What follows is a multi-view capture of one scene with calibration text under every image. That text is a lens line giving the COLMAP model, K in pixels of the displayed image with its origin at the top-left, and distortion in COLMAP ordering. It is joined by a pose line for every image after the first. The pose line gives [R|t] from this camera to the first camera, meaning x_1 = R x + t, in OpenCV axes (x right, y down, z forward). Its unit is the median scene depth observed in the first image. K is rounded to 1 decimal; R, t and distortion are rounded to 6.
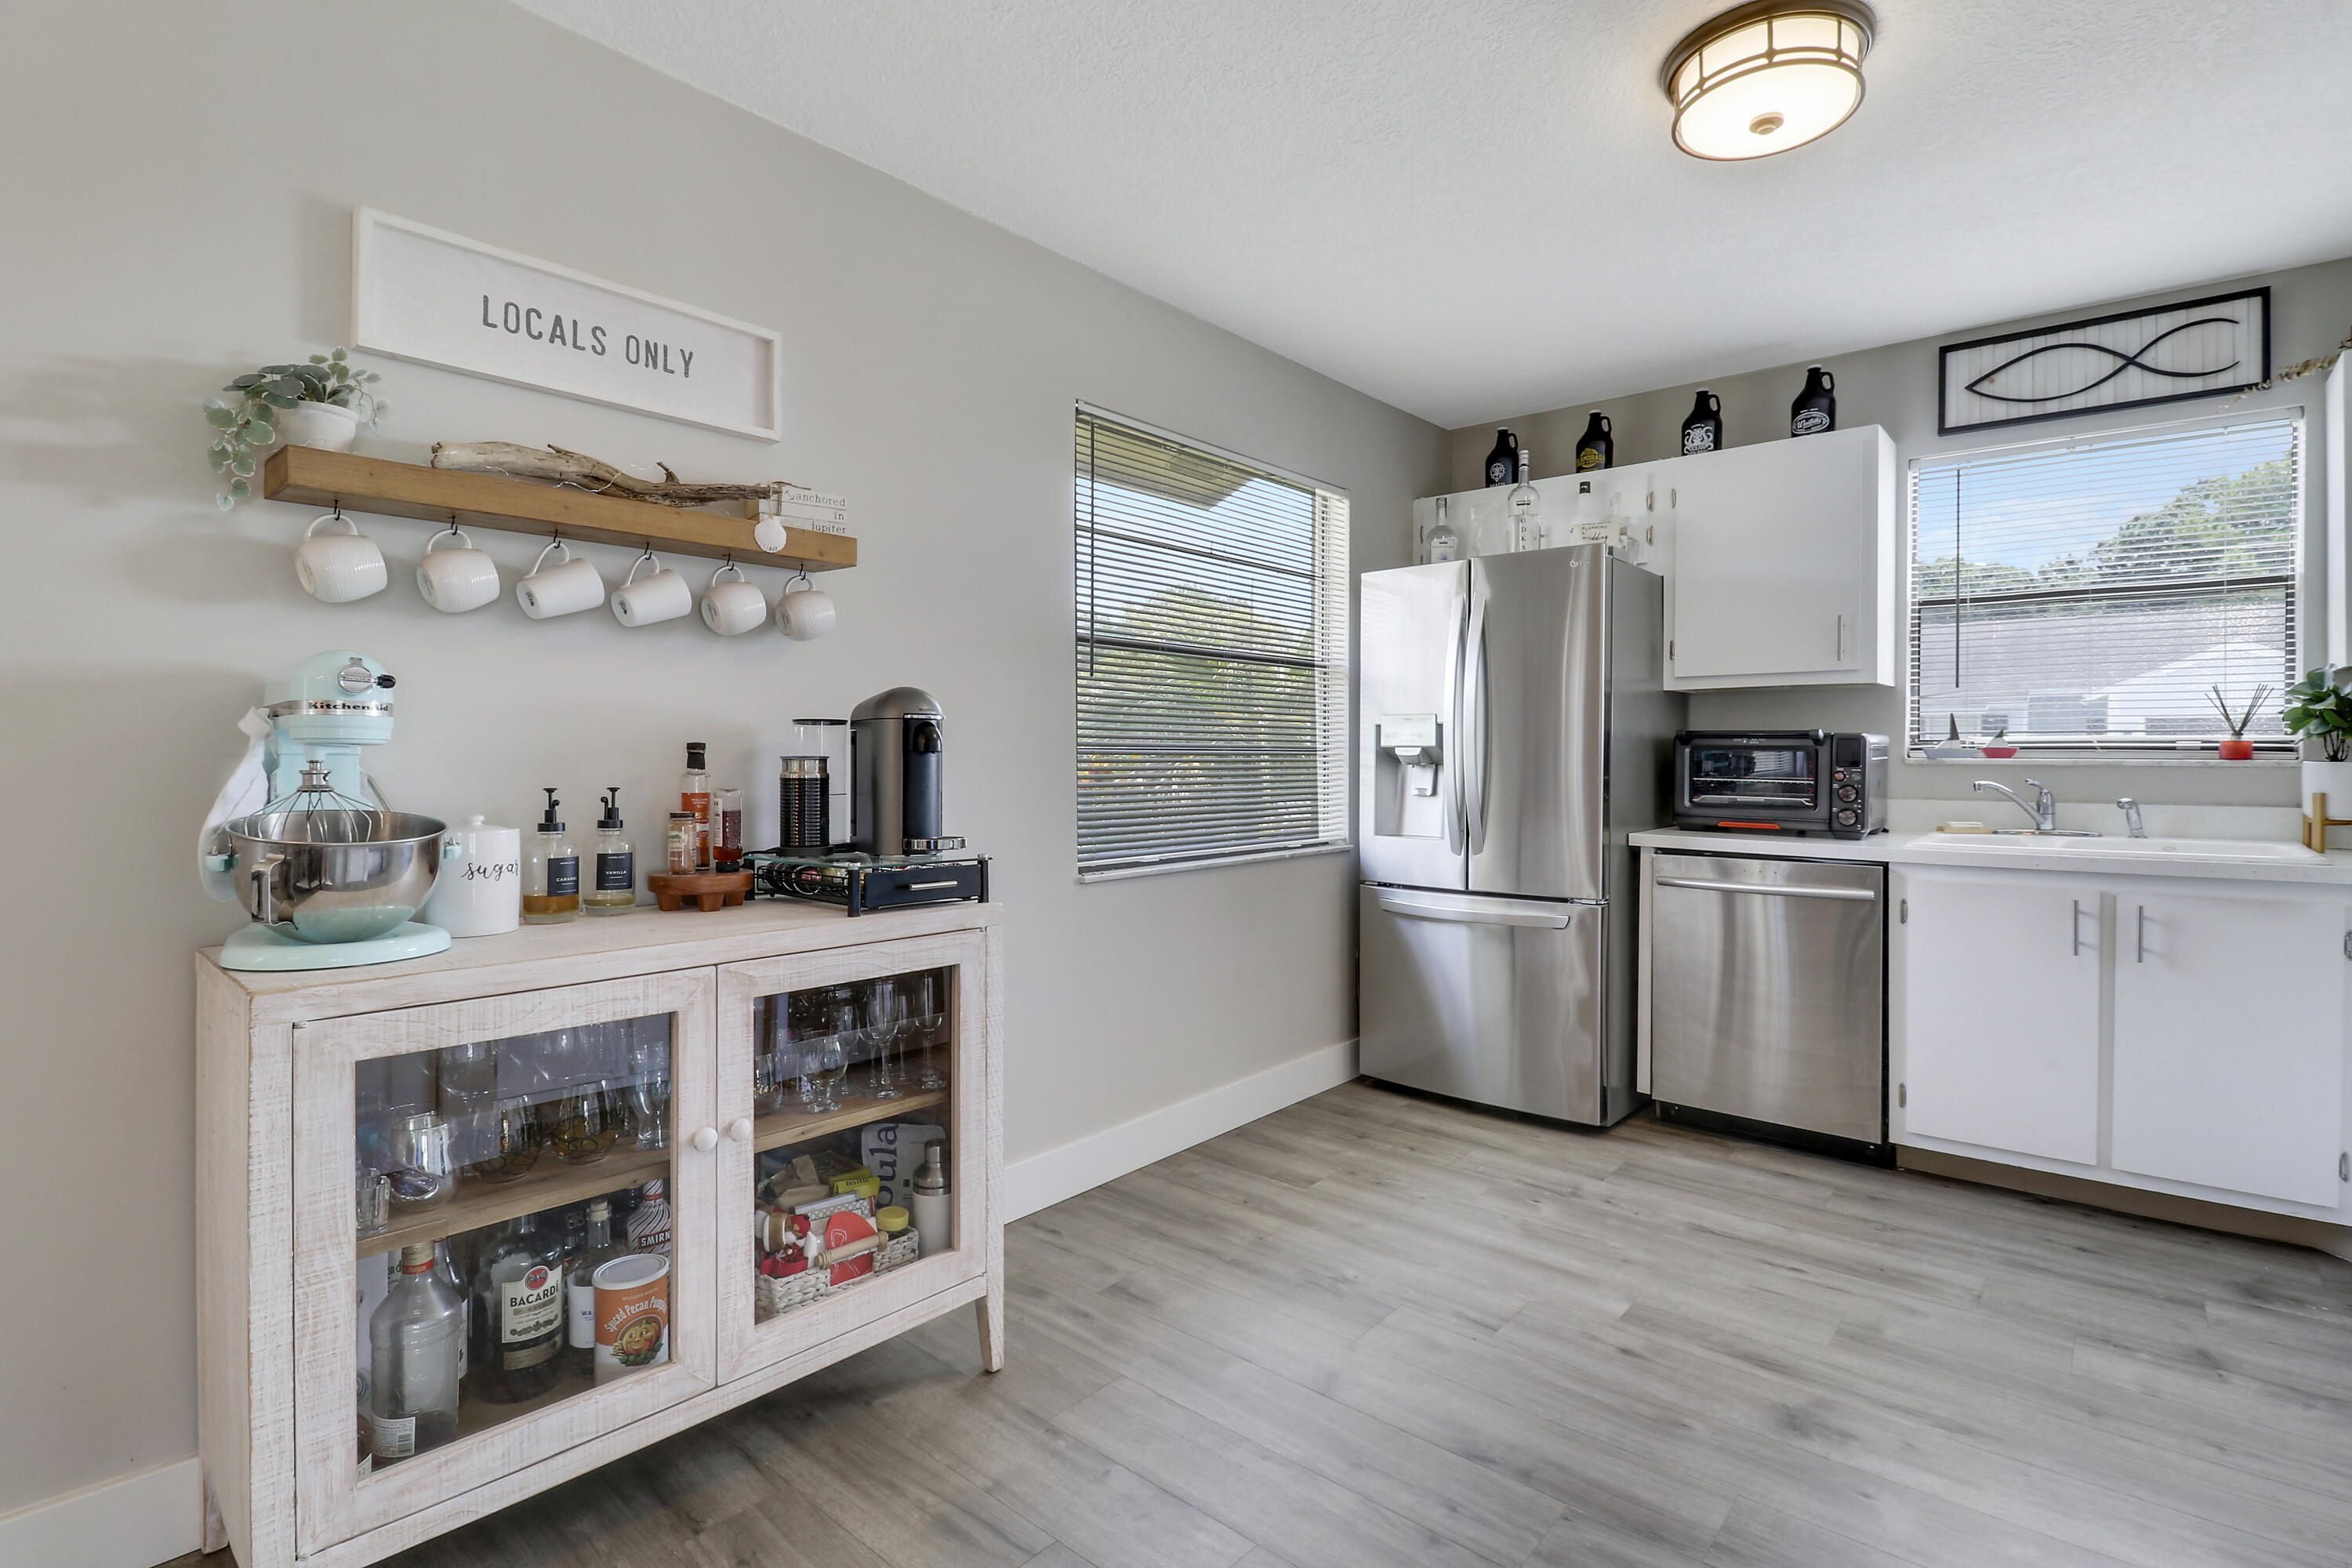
lens RADIAL K [[1114.1, 0, 1188.1], [0, 1114.1, 772.0], [0, 0, 1]] dist [-0.000143, -0.010187]
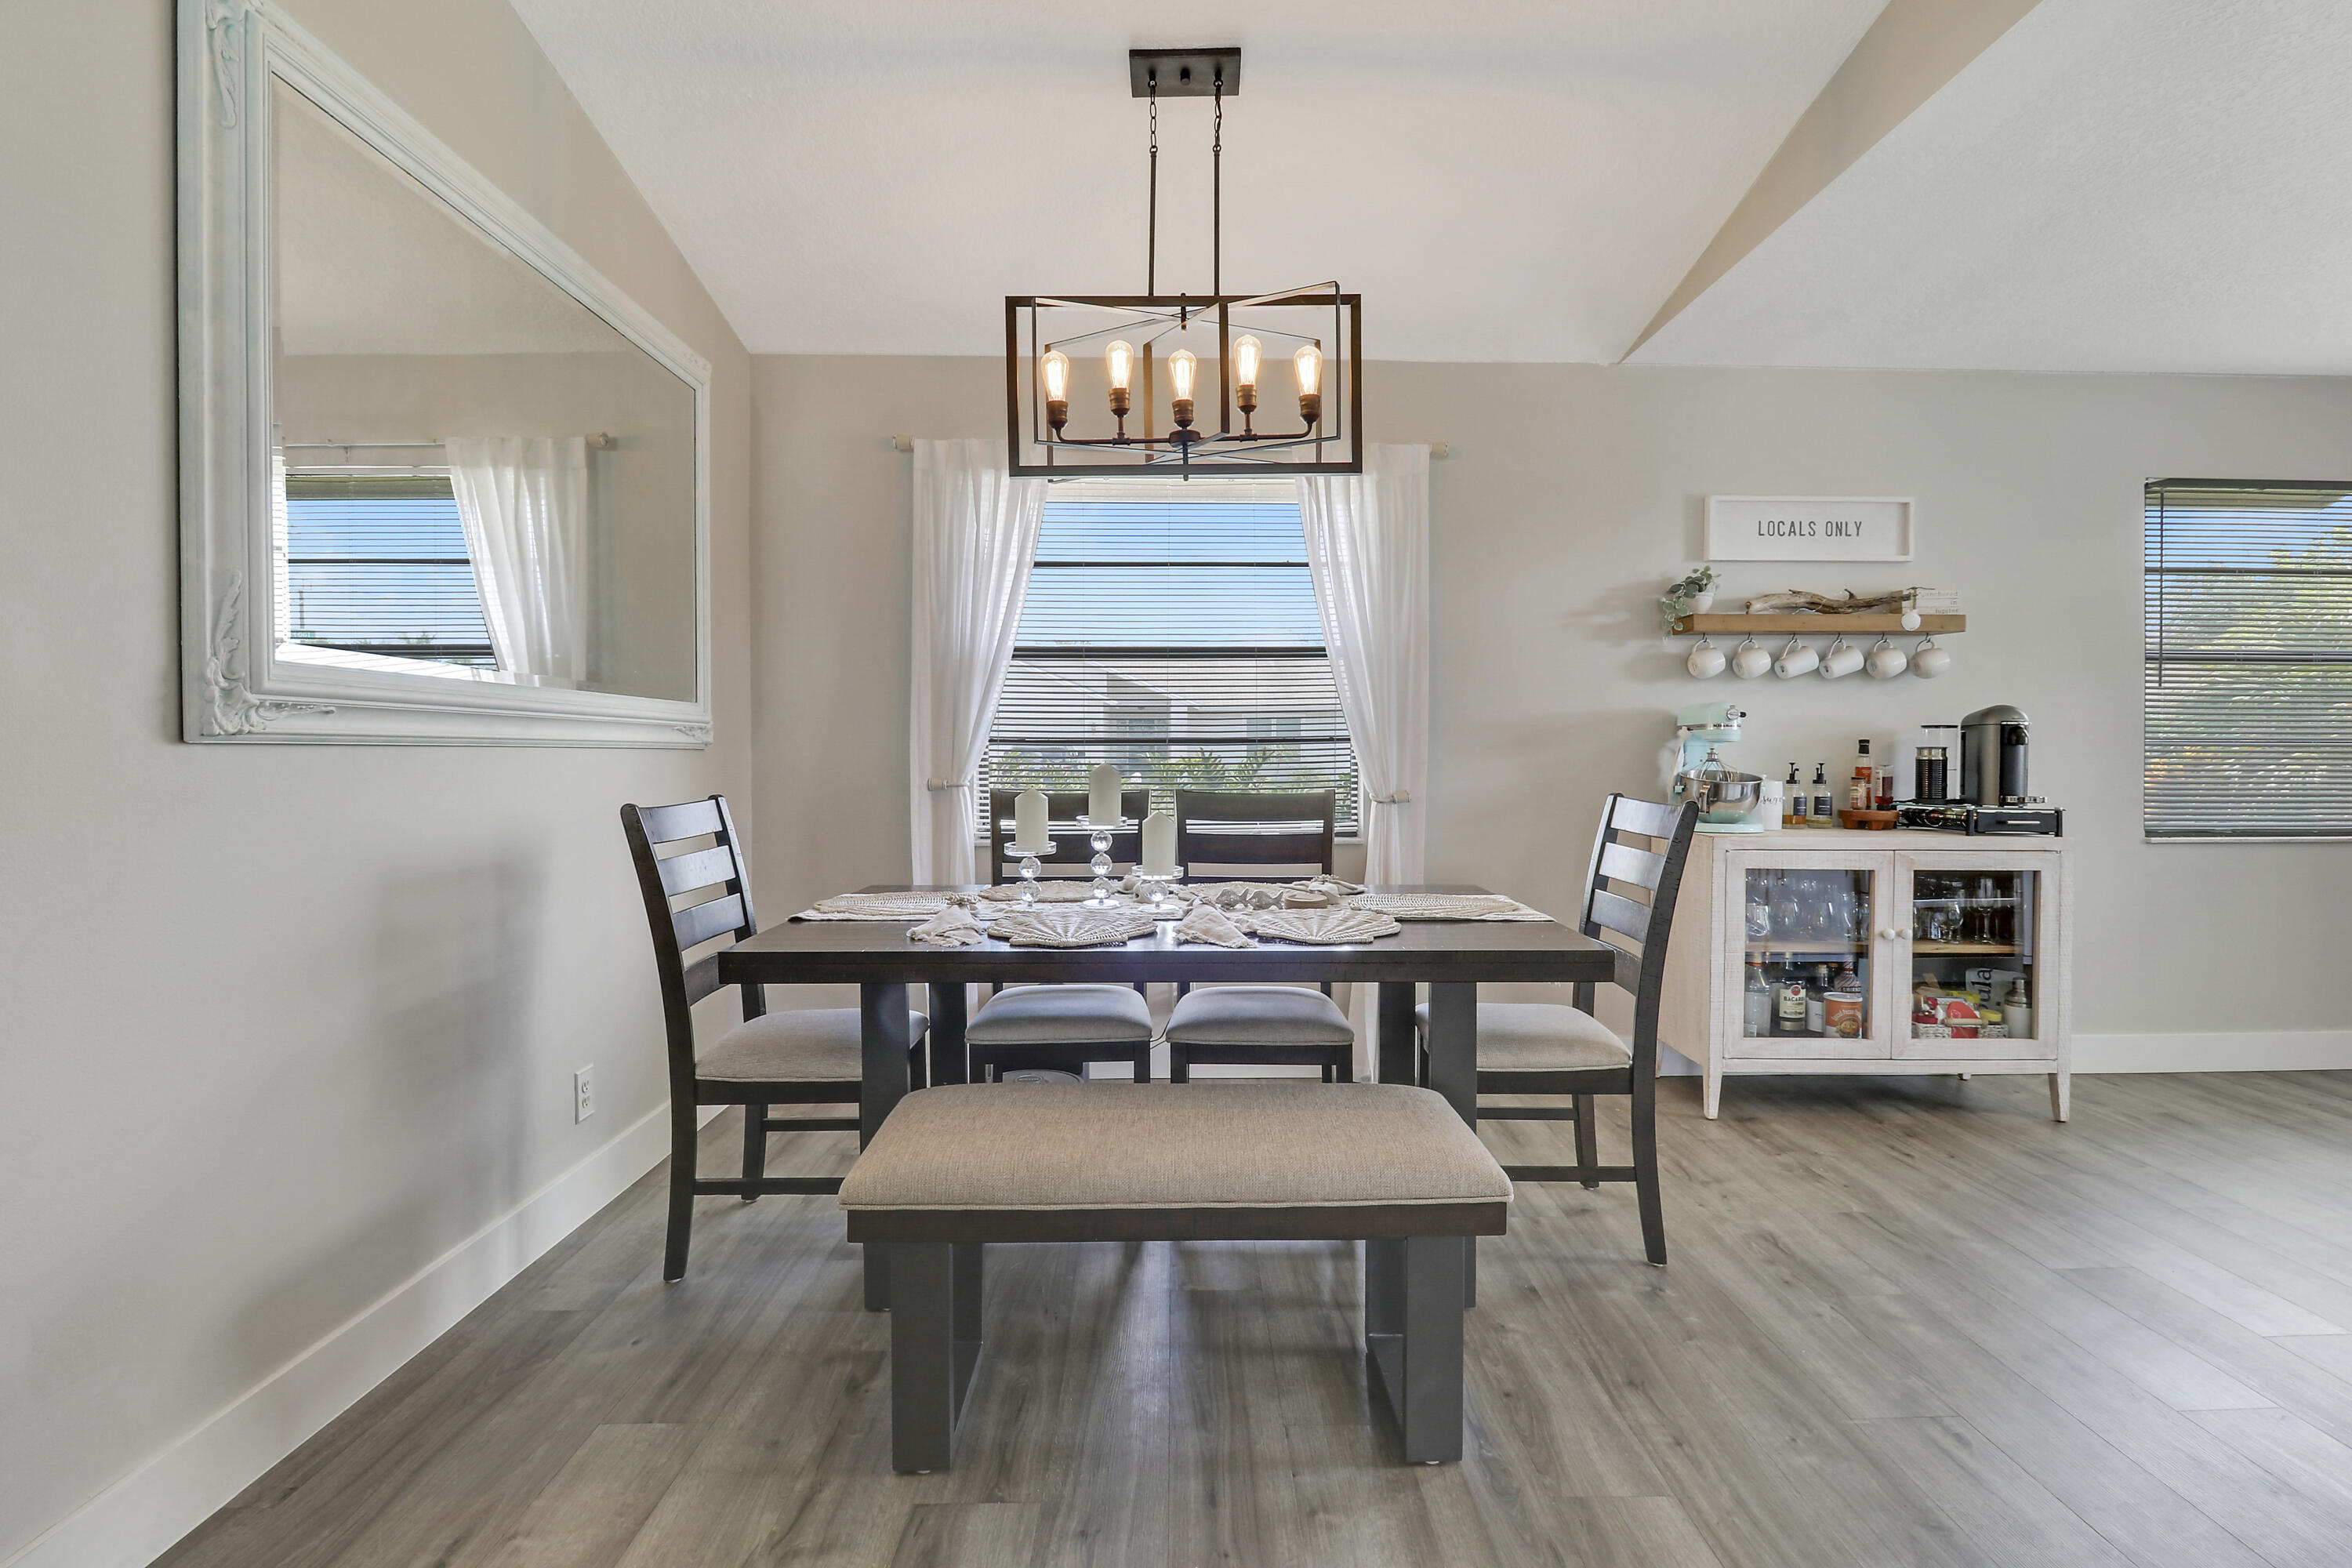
lens RADIAL K [[1095.2, 0, 1197.0], [0, 1095.2, 768.6], [0, 0, 1]] dist [-0.005045, -0.001021]
pose [[0.664755, 0.013052, -0.746947, 0.128474], [-0.012700, 0.999900, 0.006169, 0.018391], [0.746953, 0.005385, 0.664855, -0.762219]]
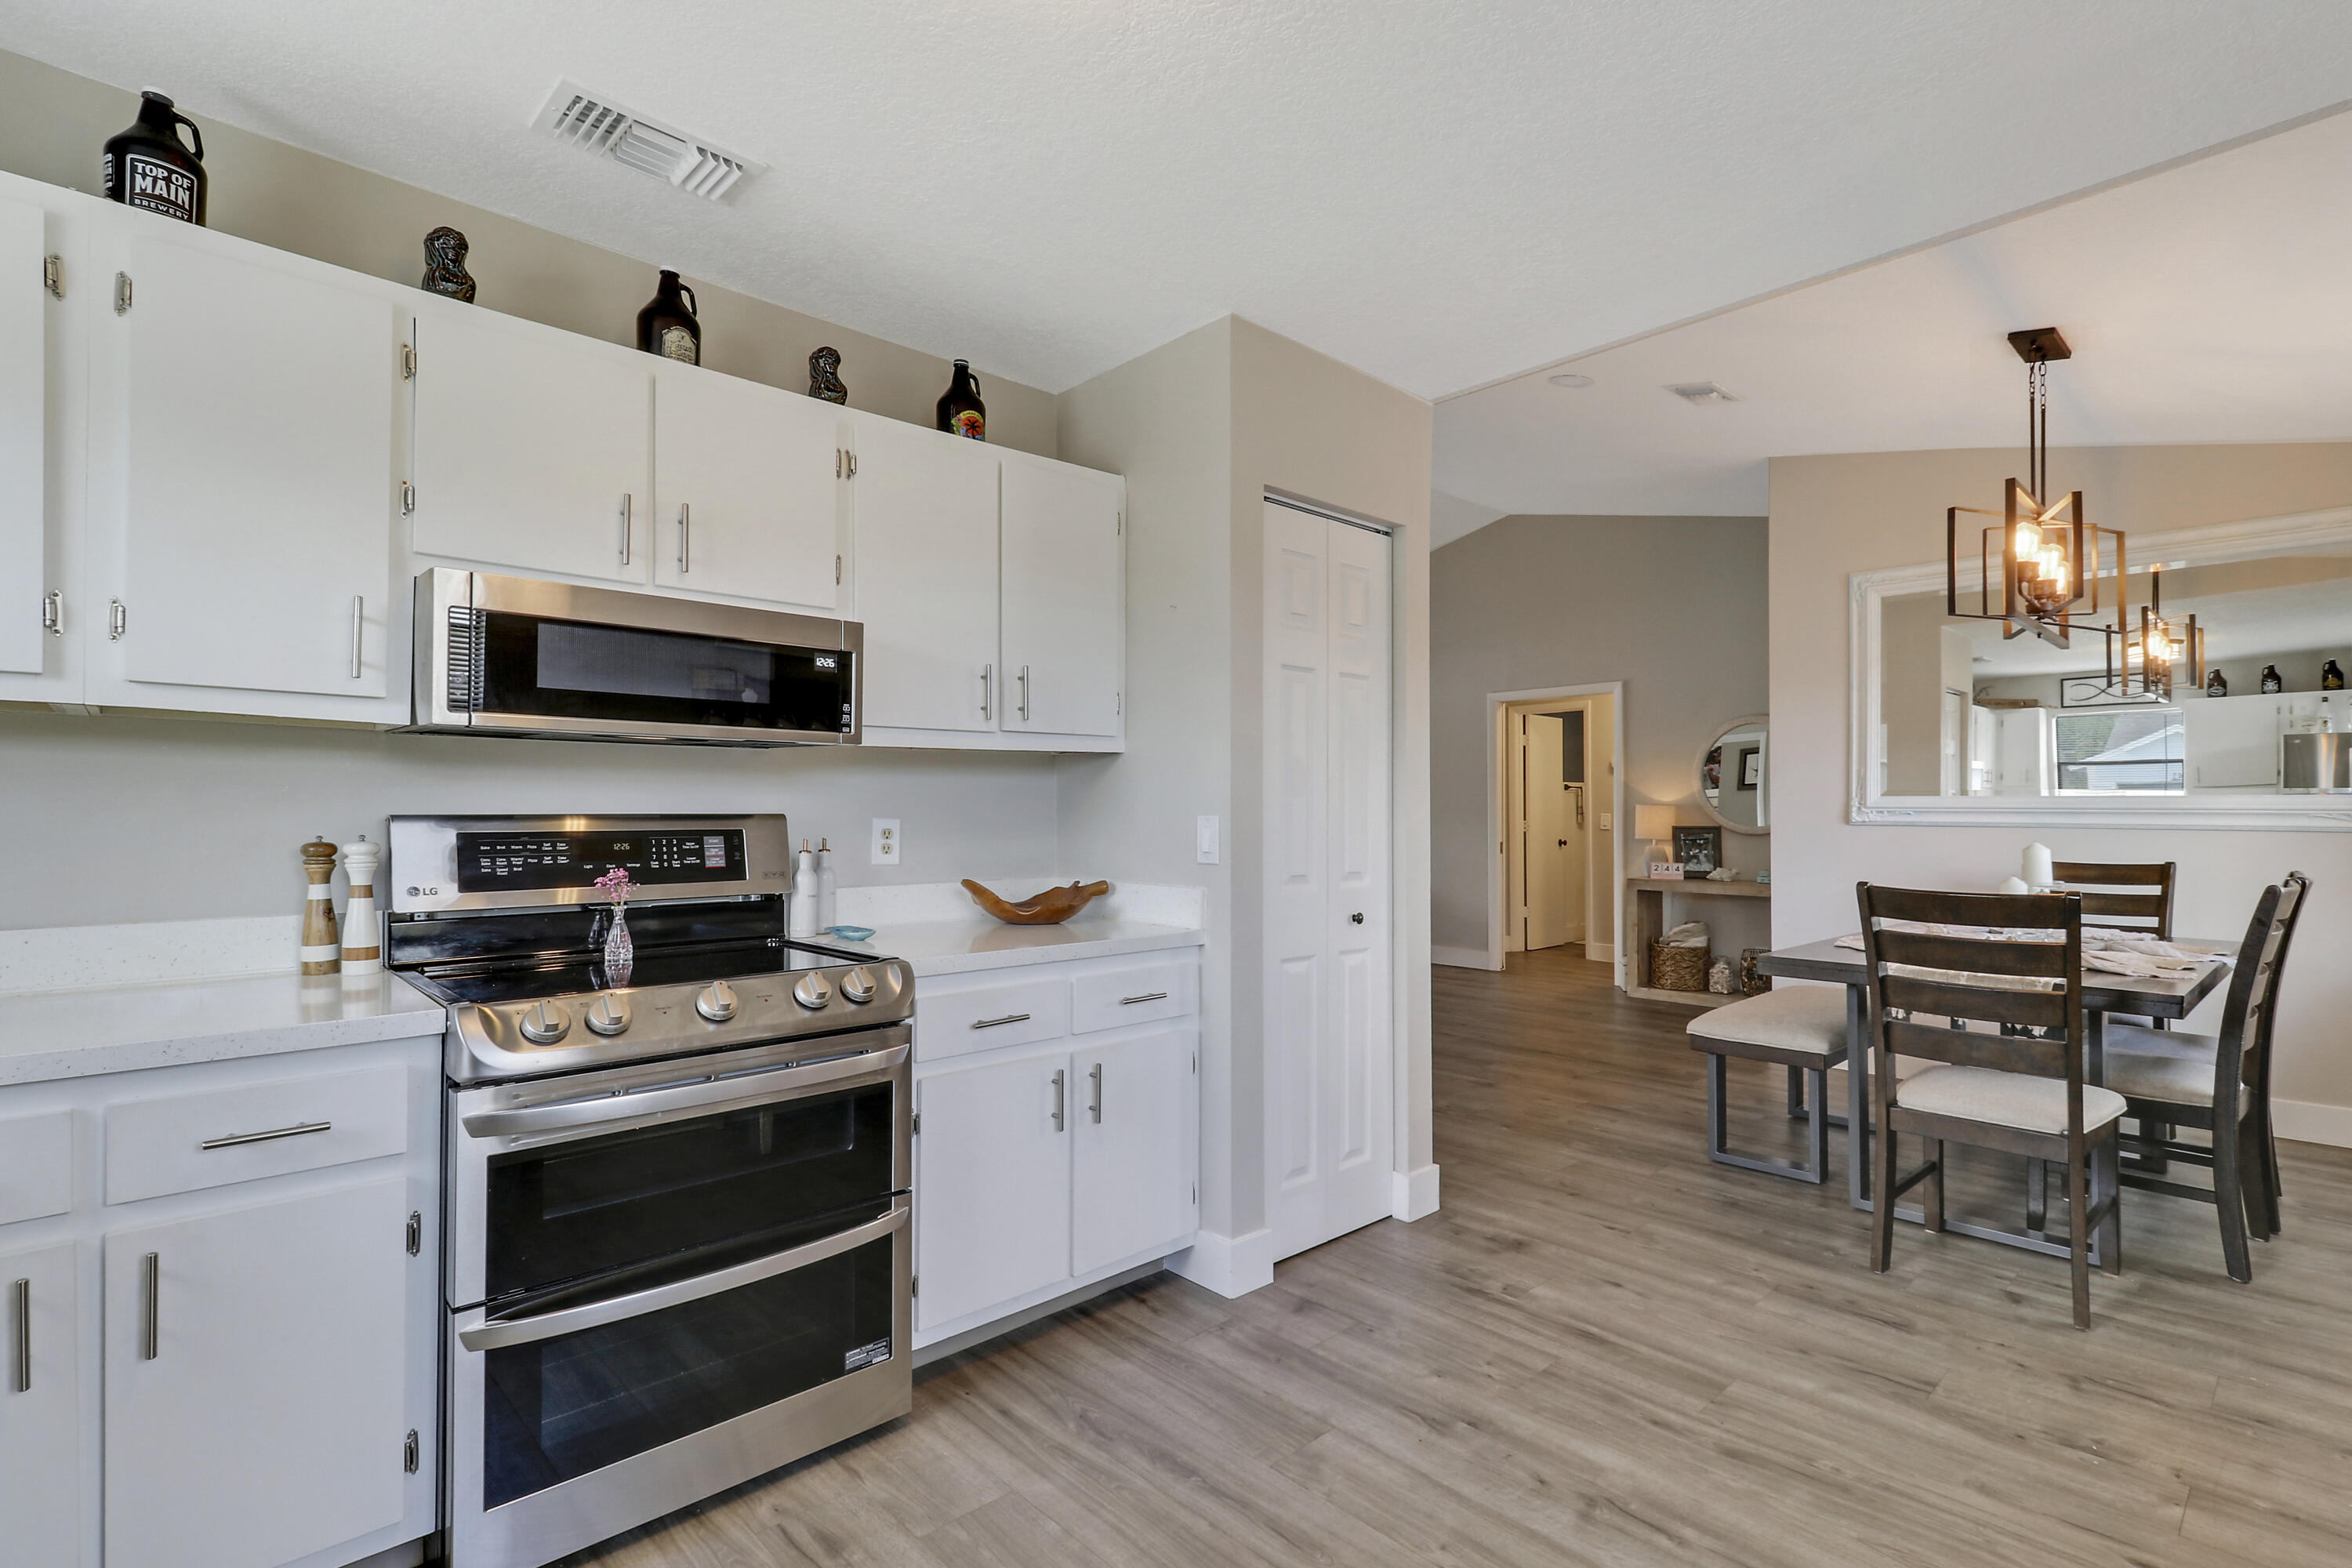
lens RADIAL K [[1071.1, 0, 1226.5], [0, 1071.1, 800.6], [0, 0, 1]] dist [-0.000387, -0.000004]
pose [[-0.997301, -0.003080, 0.073359, 0.274353], [-0.002578, 0.999973, 0.006935, -0.039225], [-0.073378, 0.006727, -0.997282, 1.206040]]
